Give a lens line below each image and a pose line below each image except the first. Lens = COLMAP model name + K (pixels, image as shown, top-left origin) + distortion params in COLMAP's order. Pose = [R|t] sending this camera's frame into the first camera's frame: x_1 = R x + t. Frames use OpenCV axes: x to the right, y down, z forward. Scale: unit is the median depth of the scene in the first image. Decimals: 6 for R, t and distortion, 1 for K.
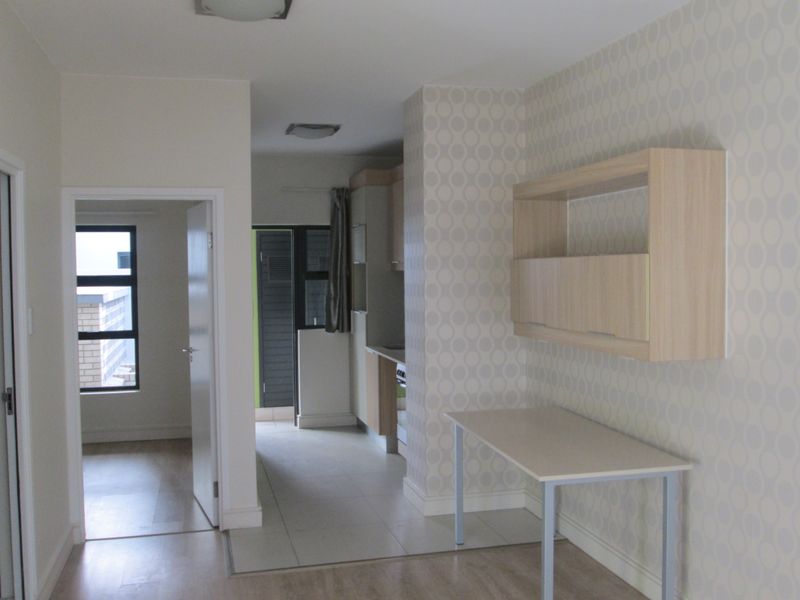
lens RADIAL K [[801.0, 0, 399.8], [0, 801.0, 299.3], [0, 0, 1]] dist [-0.039437, 0.000000]
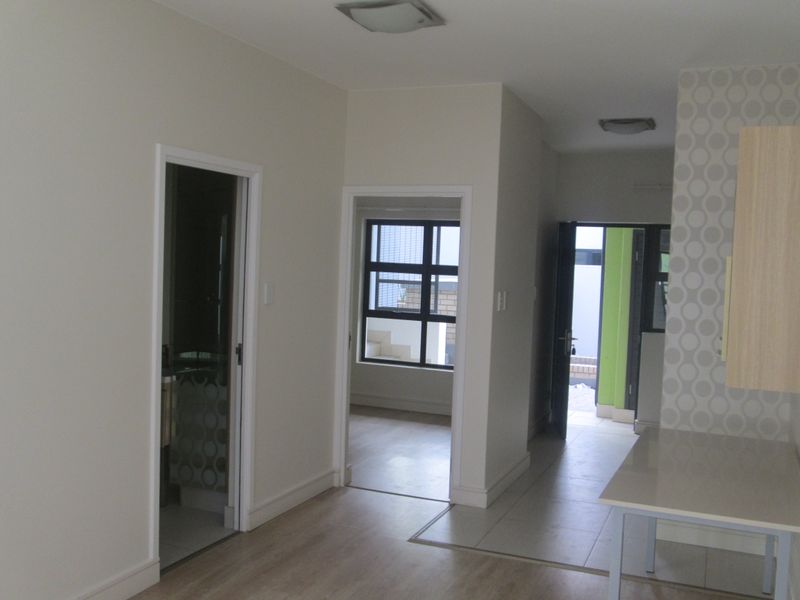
lens RADIAL K [[801.0, 0, 406.6], [0, 801.0, 299.4], [0, 0, 1]] dist [-0.039437, 0.000000]
pose [[0.798648, 0.069529, -0.597769, 0.358151], [-0.069636, 0.997308, 0.022965, -0.005601], [0.597756, 0.023285, 0.801340, 0.092987]]
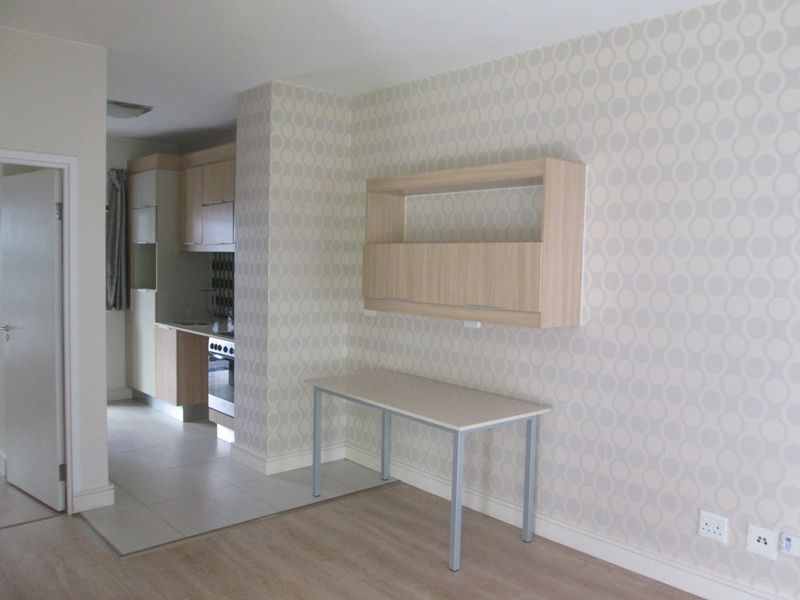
lens RADIAL K [[673.1, 0, 402.8], [0, 673.1, 301.7], [0, 0, 1]] dist [-0.033347, 0.015183]
pose [[0.886978, 0.000514, 0.461812, -0.242673], [-0.013133, 0.999623, 0.024112, 0.008769], [-0.461626, -0.027451, 0.886650, 0.109078]]
